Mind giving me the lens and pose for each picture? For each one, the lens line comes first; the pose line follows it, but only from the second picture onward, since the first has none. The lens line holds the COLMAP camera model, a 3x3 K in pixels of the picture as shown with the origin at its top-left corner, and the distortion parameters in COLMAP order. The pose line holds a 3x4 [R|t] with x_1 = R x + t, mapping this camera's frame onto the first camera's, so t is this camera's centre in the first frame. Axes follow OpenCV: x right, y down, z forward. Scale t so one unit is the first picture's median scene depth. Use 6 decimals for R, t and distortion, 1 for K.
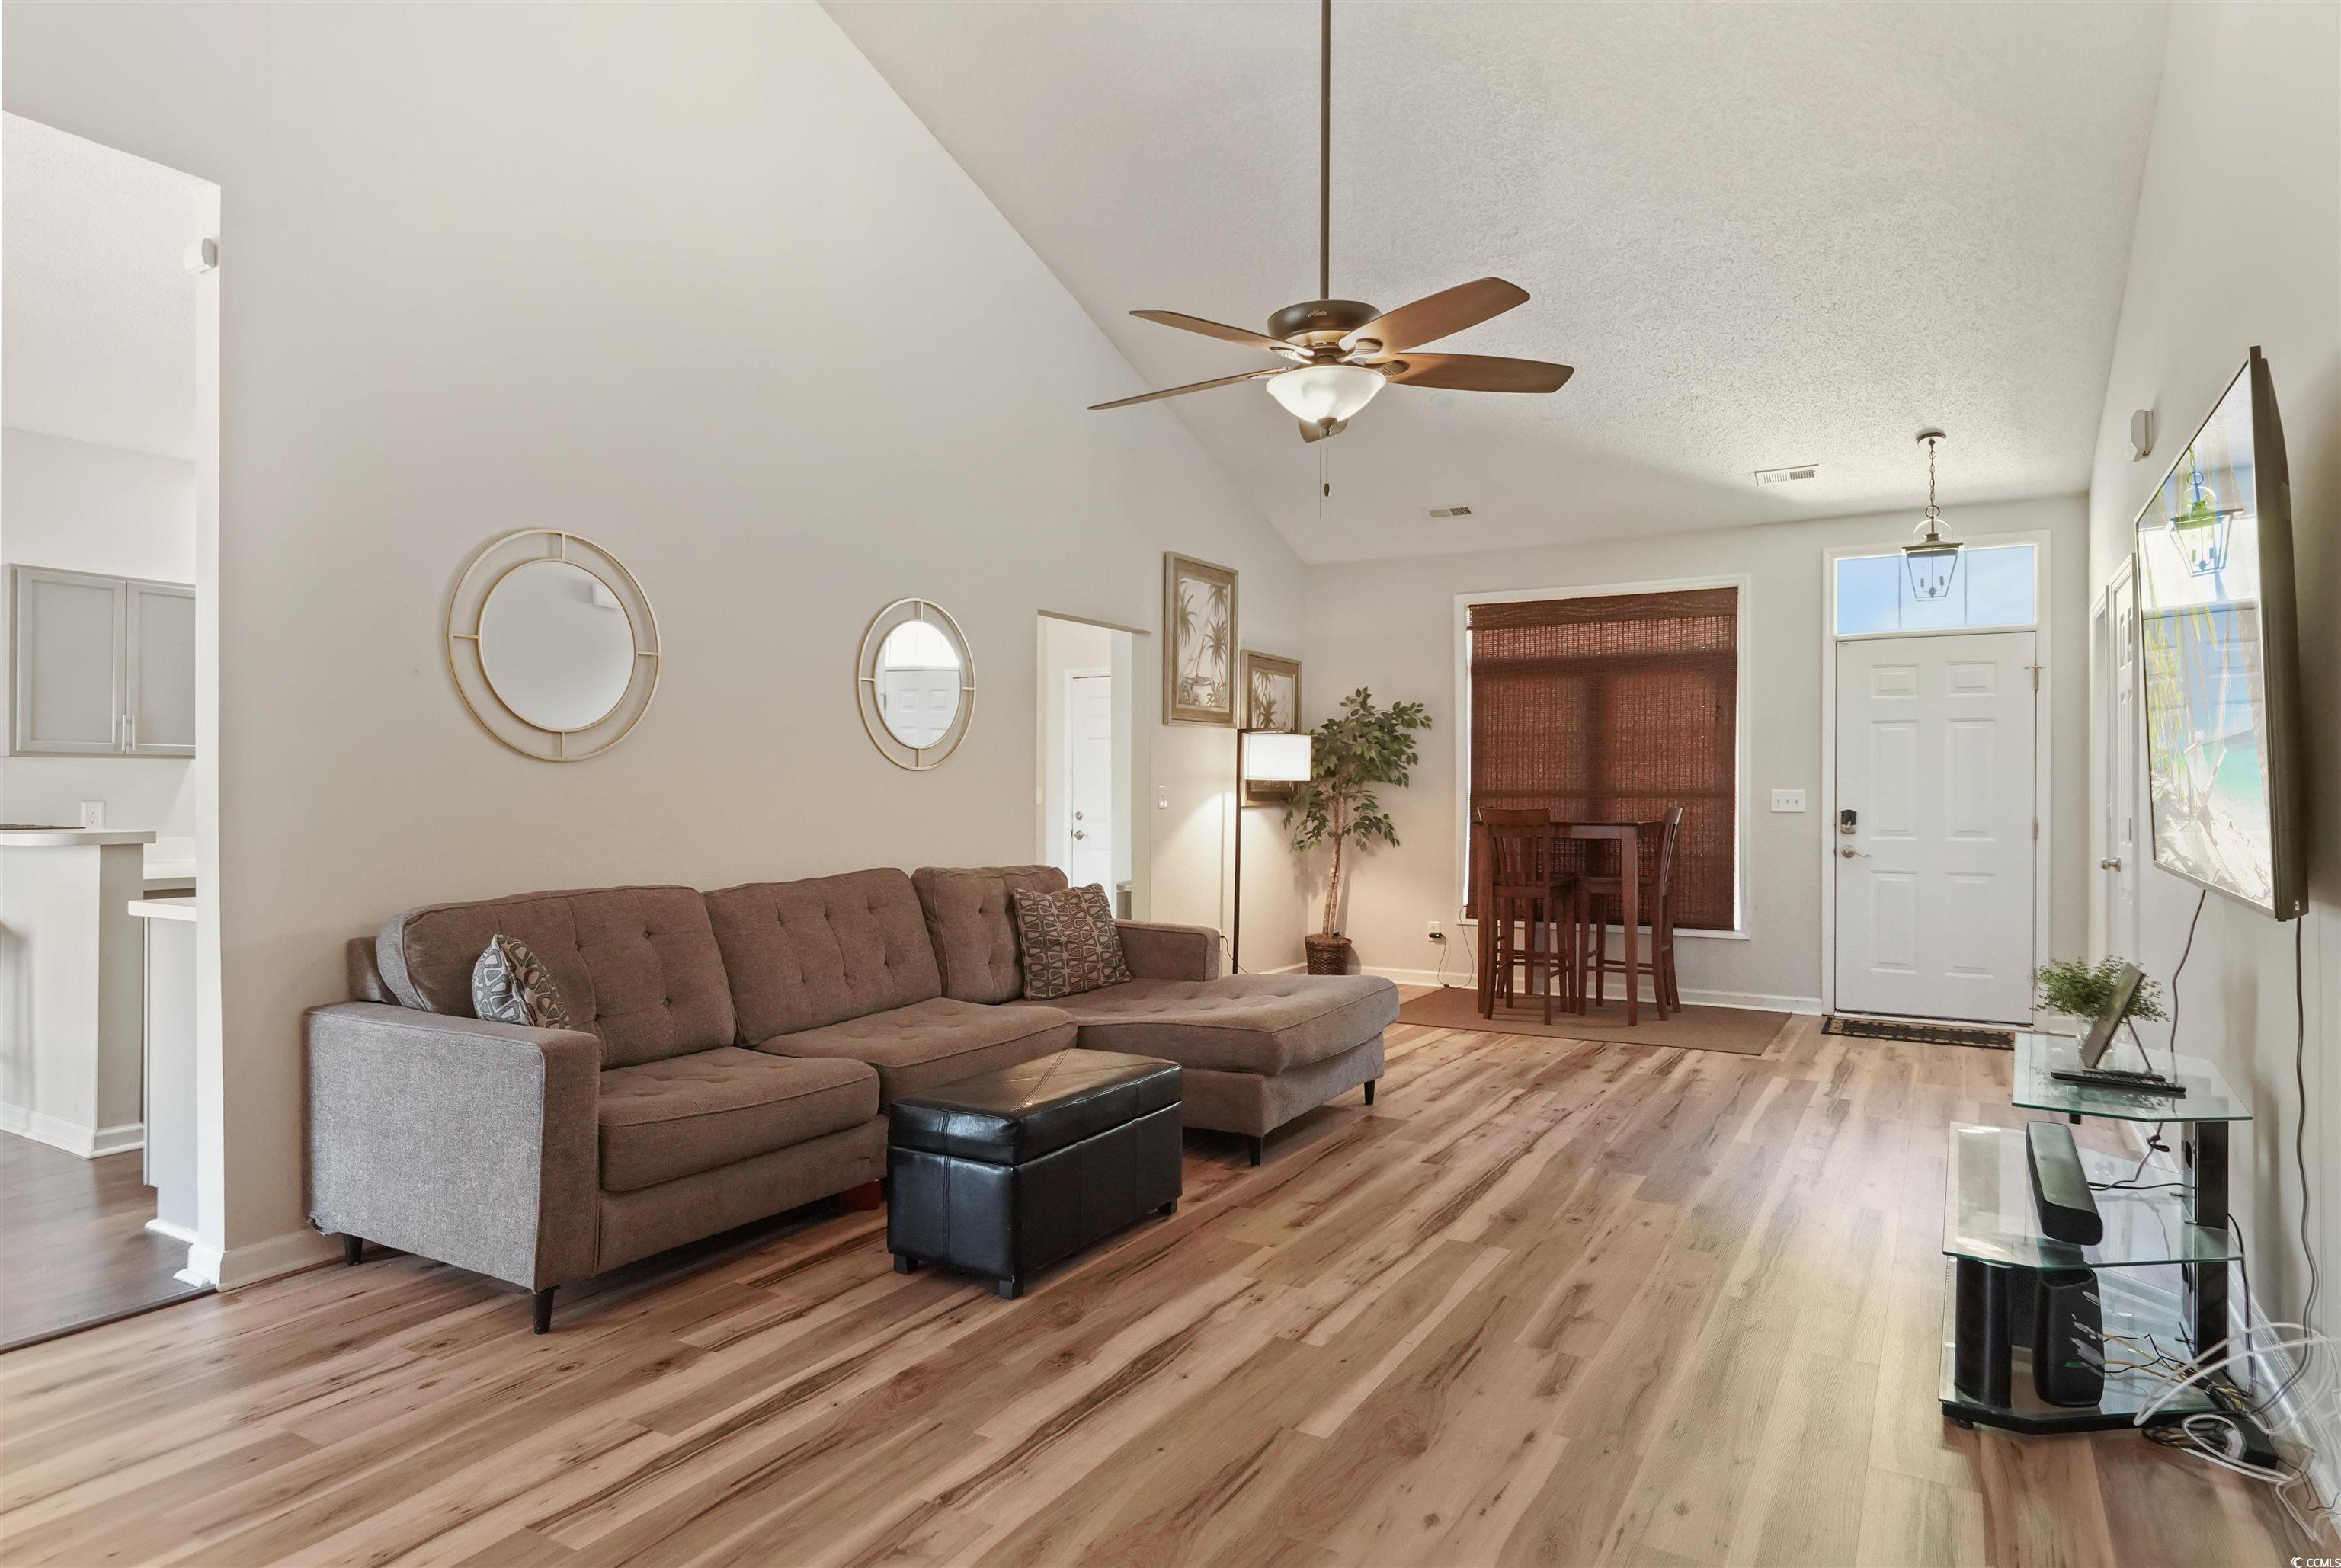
lens RADIAL K [[1268.8, 0, 1167.2], [0, 1268.8, 798.7], [0, 0, 1]] dist [-0.024748, -0.000199]
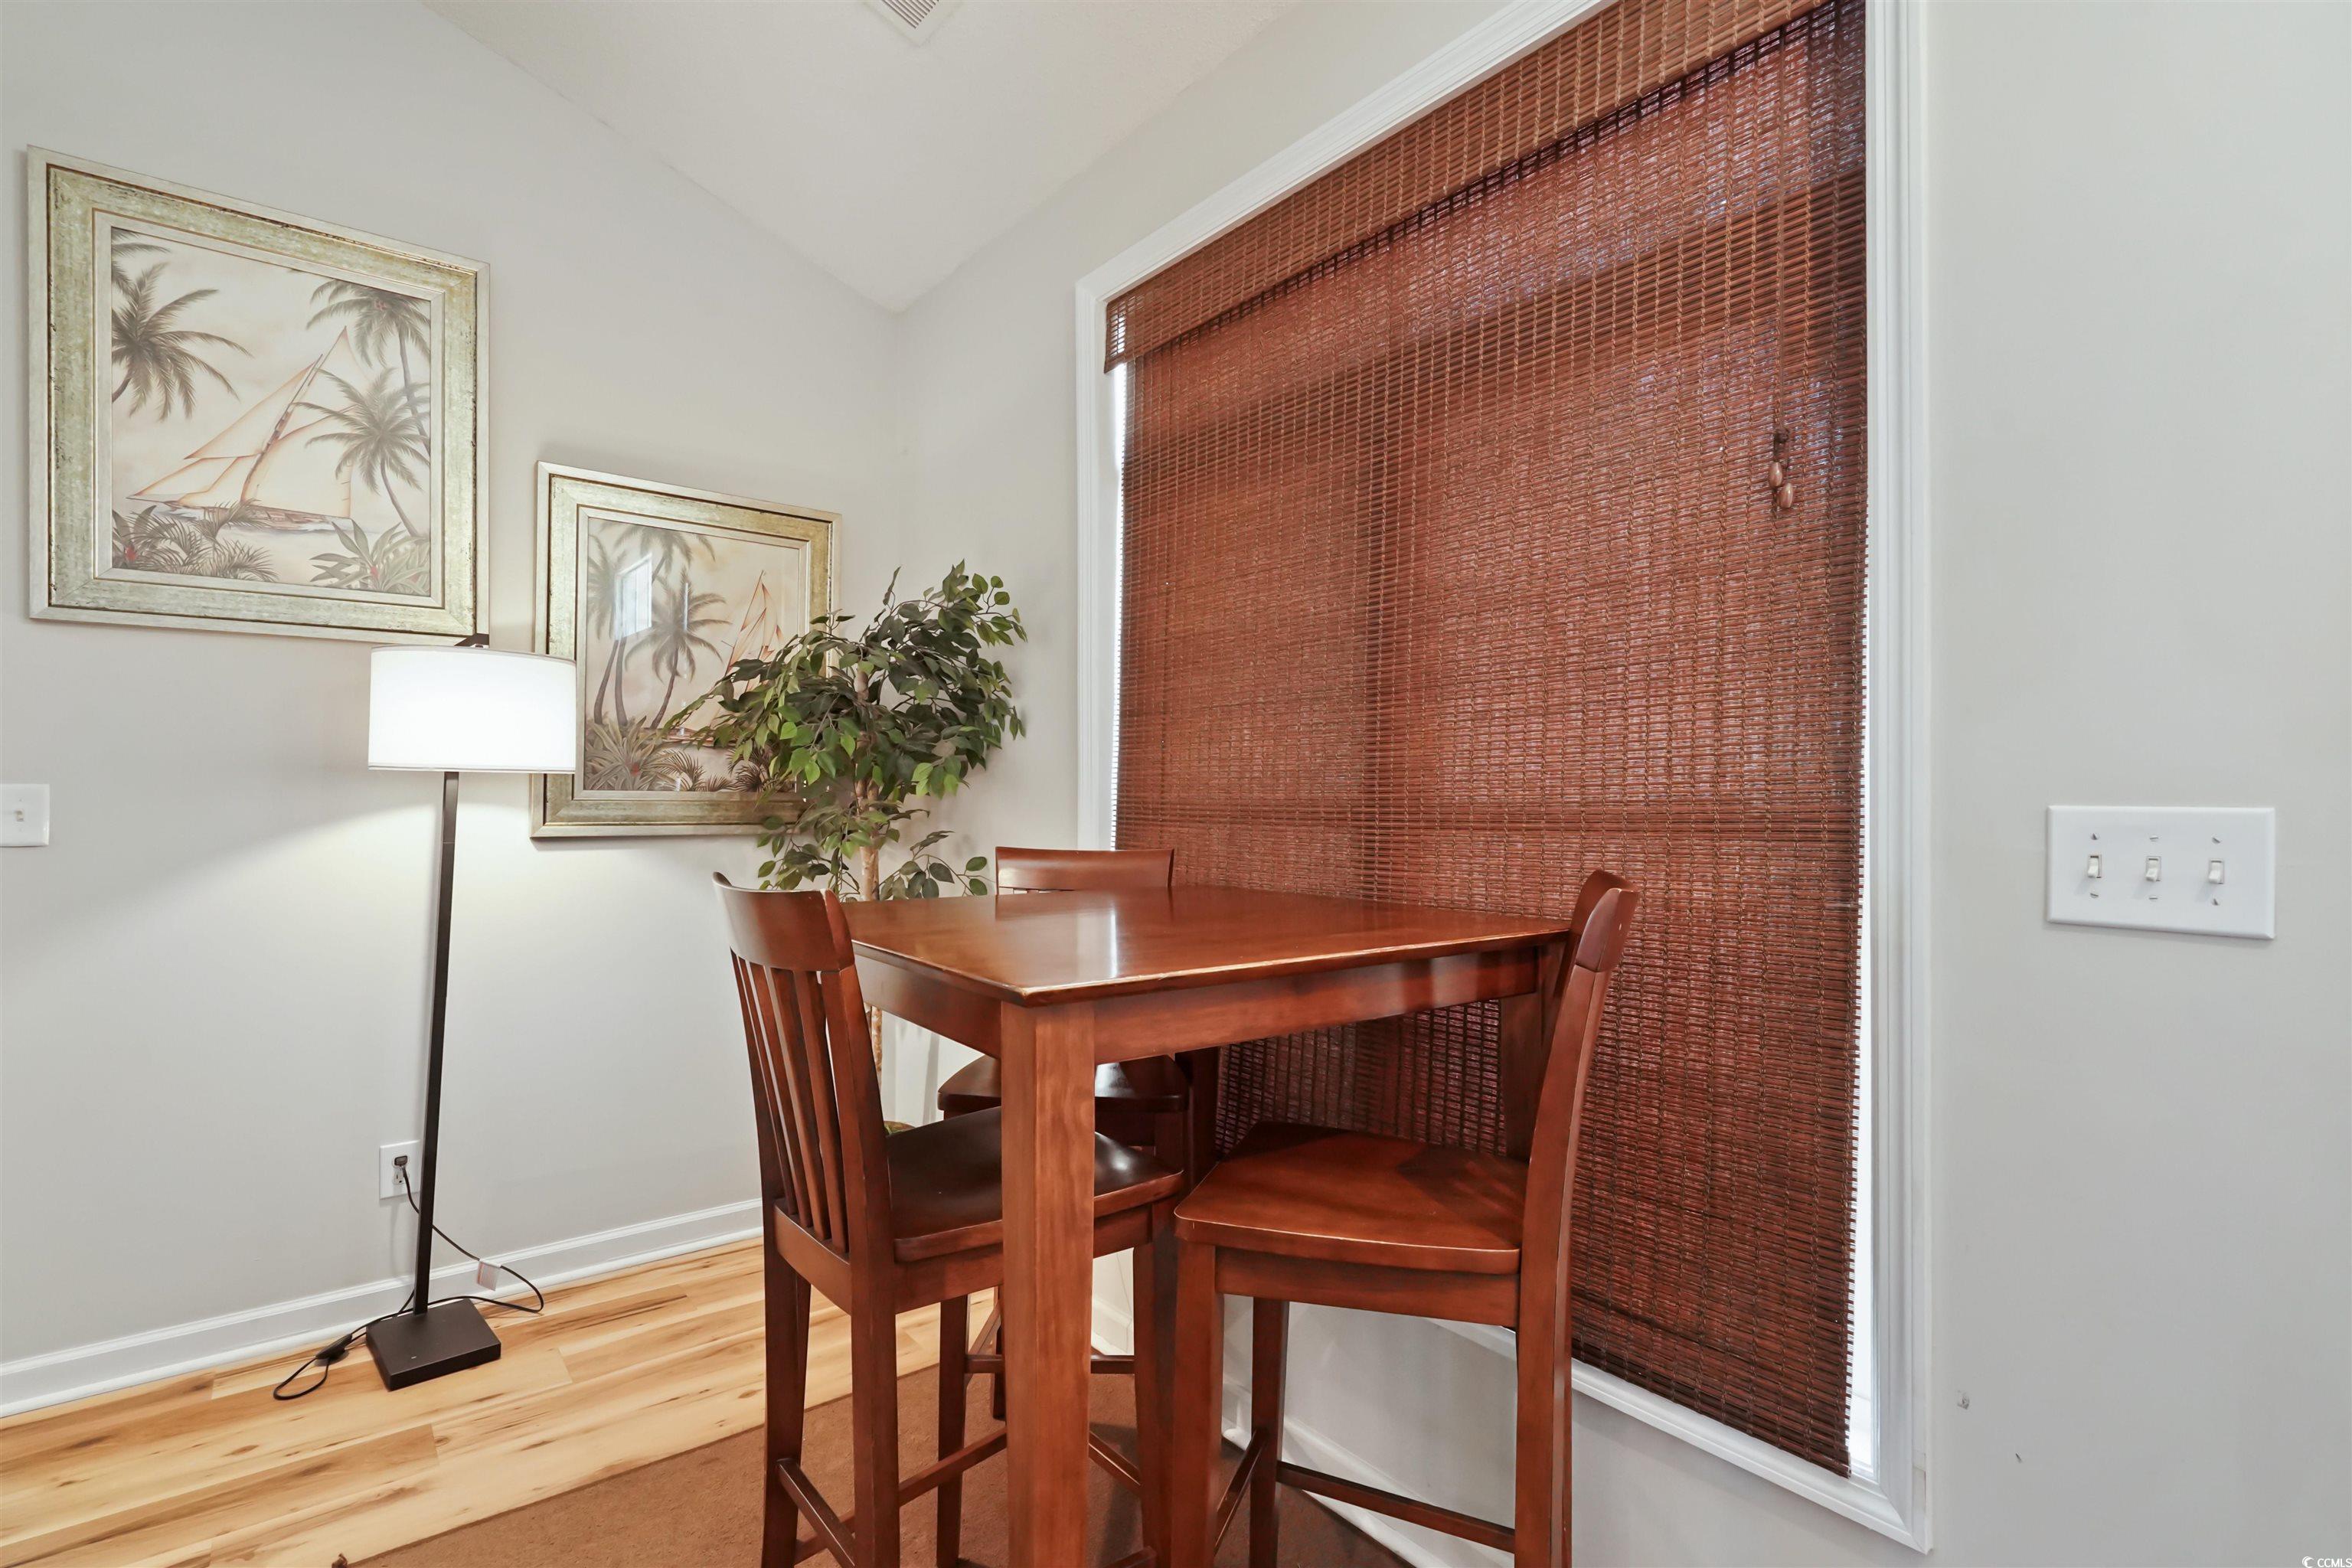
lens RADIAL K [[1094.8, 0, 1163.7], [0, 1094.8, 790.6], [0, 0, 1]] dist [-0.018583, 0.002156]
pose [[0.946505, -0.000199, -0.322689, 0.355491], [-0.003901, 0.999920, -0.012059, -0.006125], [0.322665, 0.012673, 0.946428, 0.704631]]
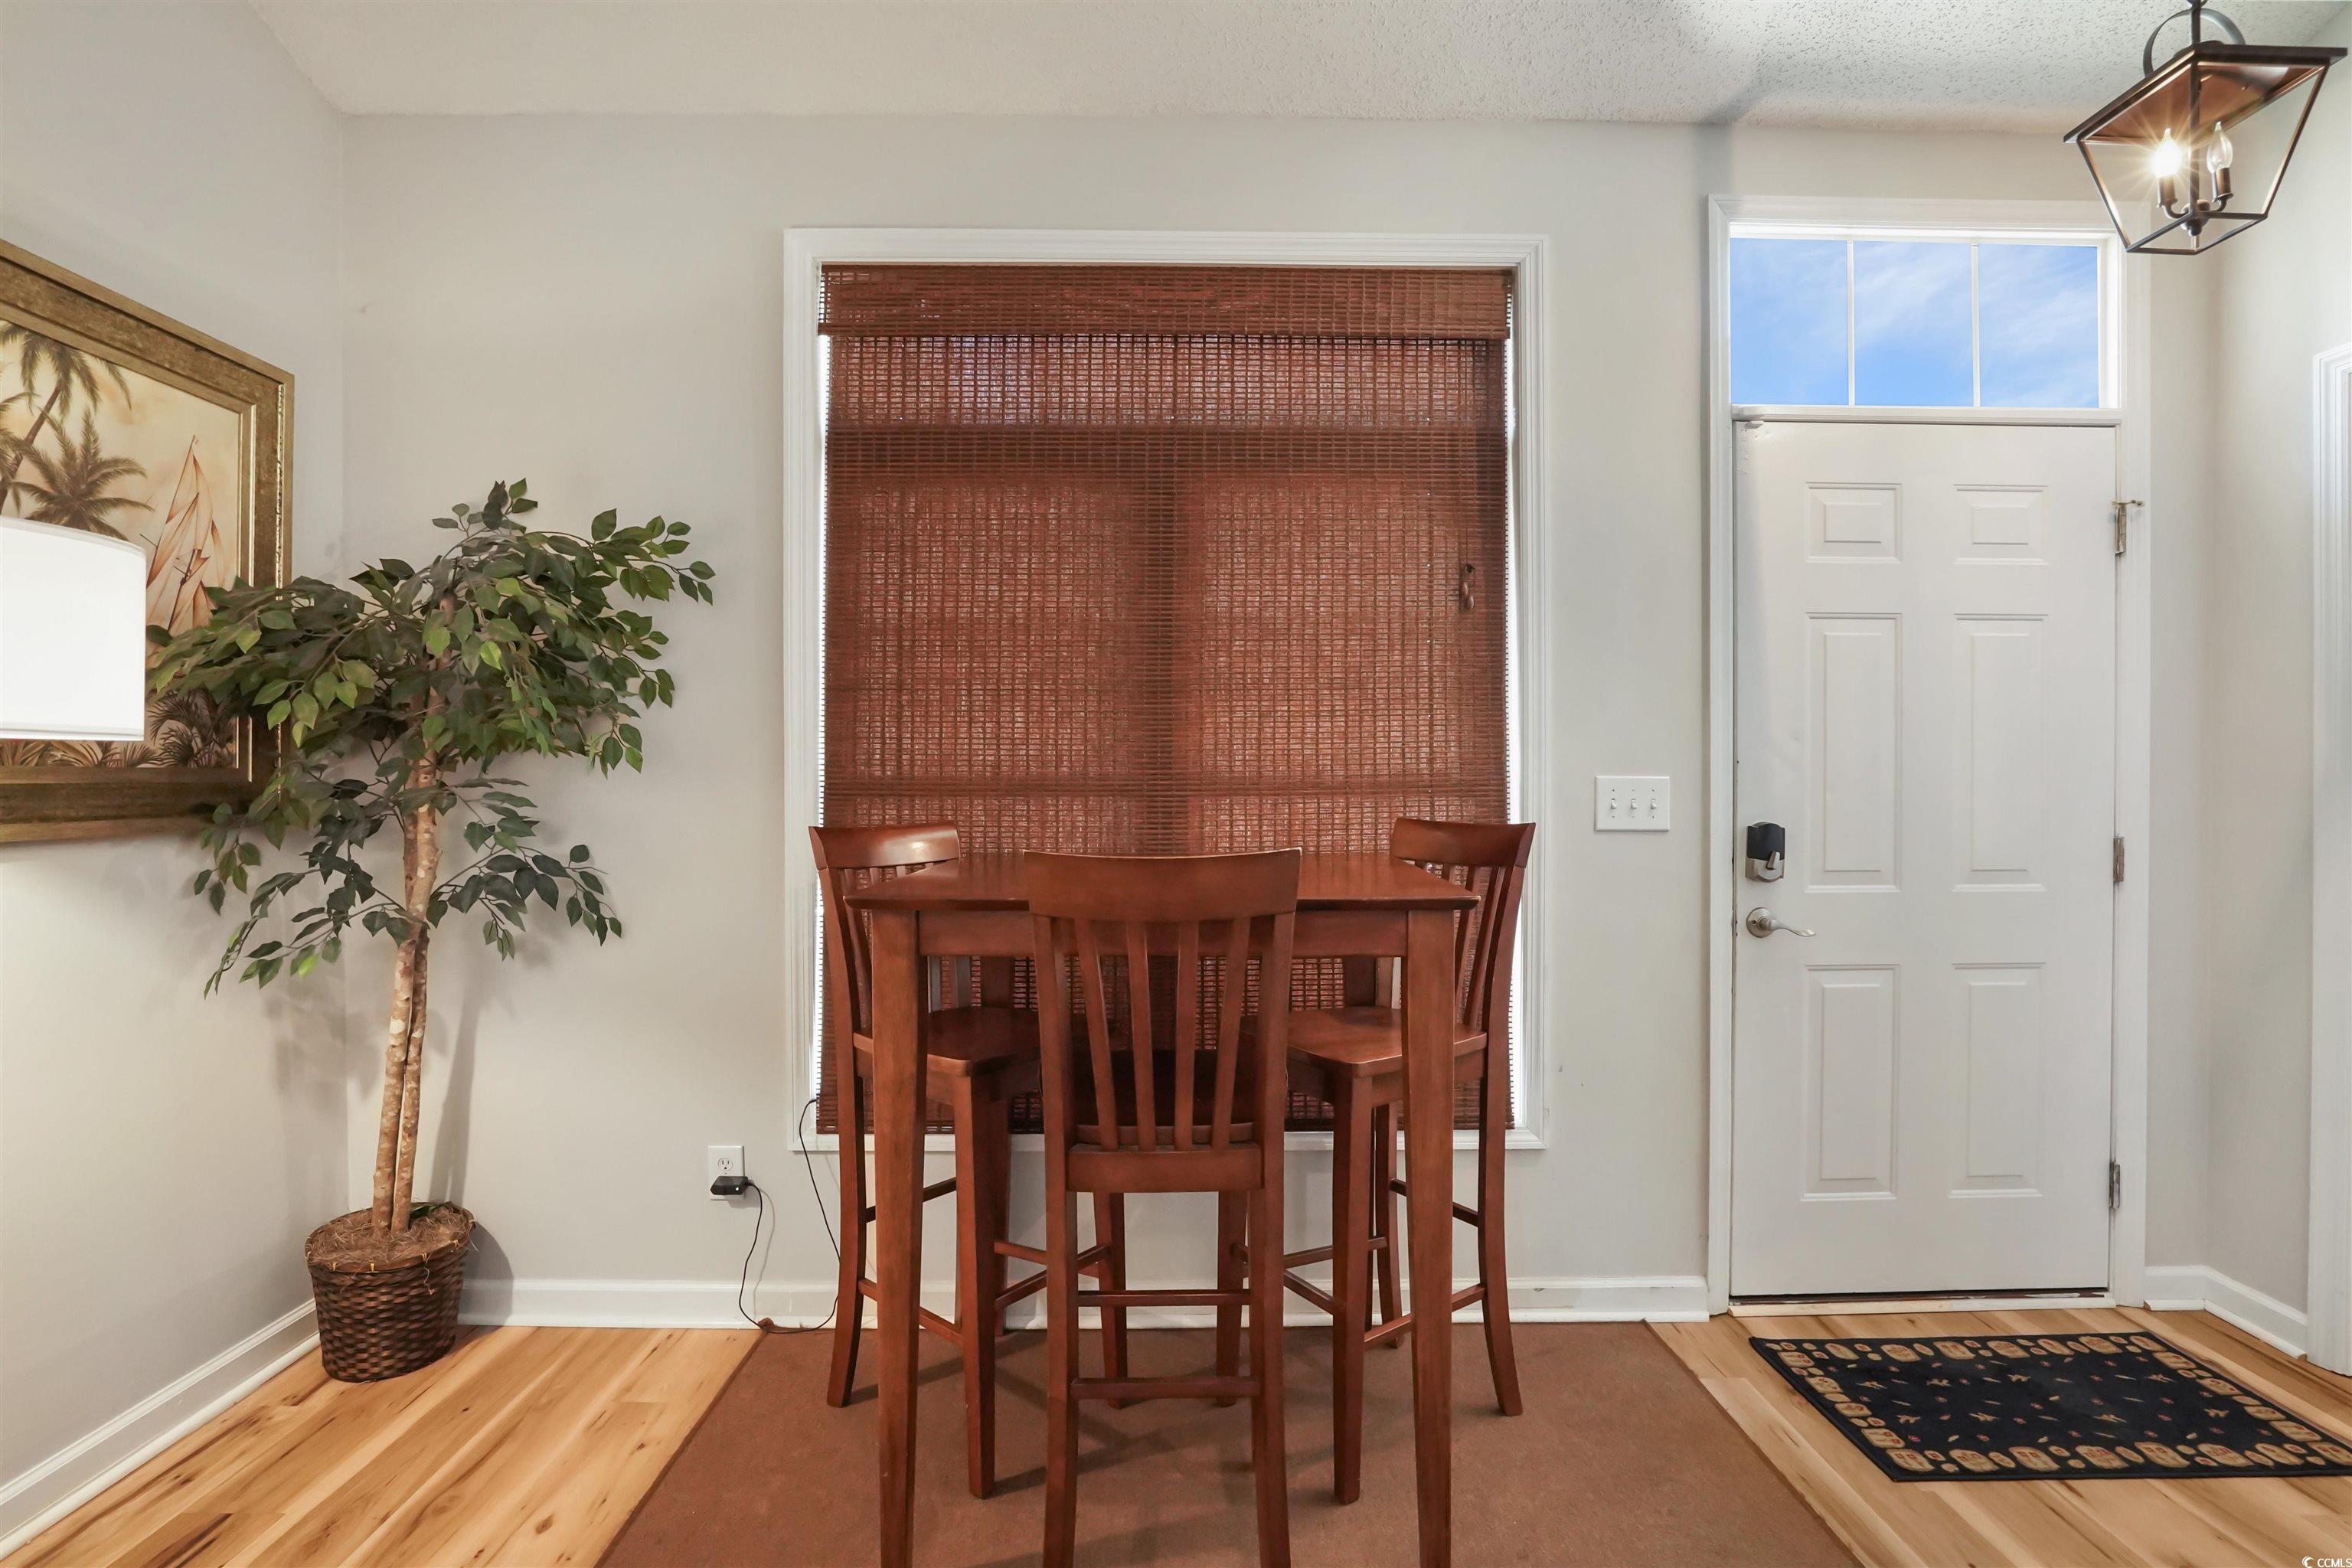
lens RADIAL K [[1094.8, 0, 1139.6], [0, 1094.8, 772.0], [0, 0, 1]] dist [-0.018583, 0.002156]
pose [[0.844723, -0.005046, 0.535180, 0.147438], [0.003785, 0.999987, 0.003455, -0.008820], [-0.535190, -0.000893, 0.844731, 0.688350]]
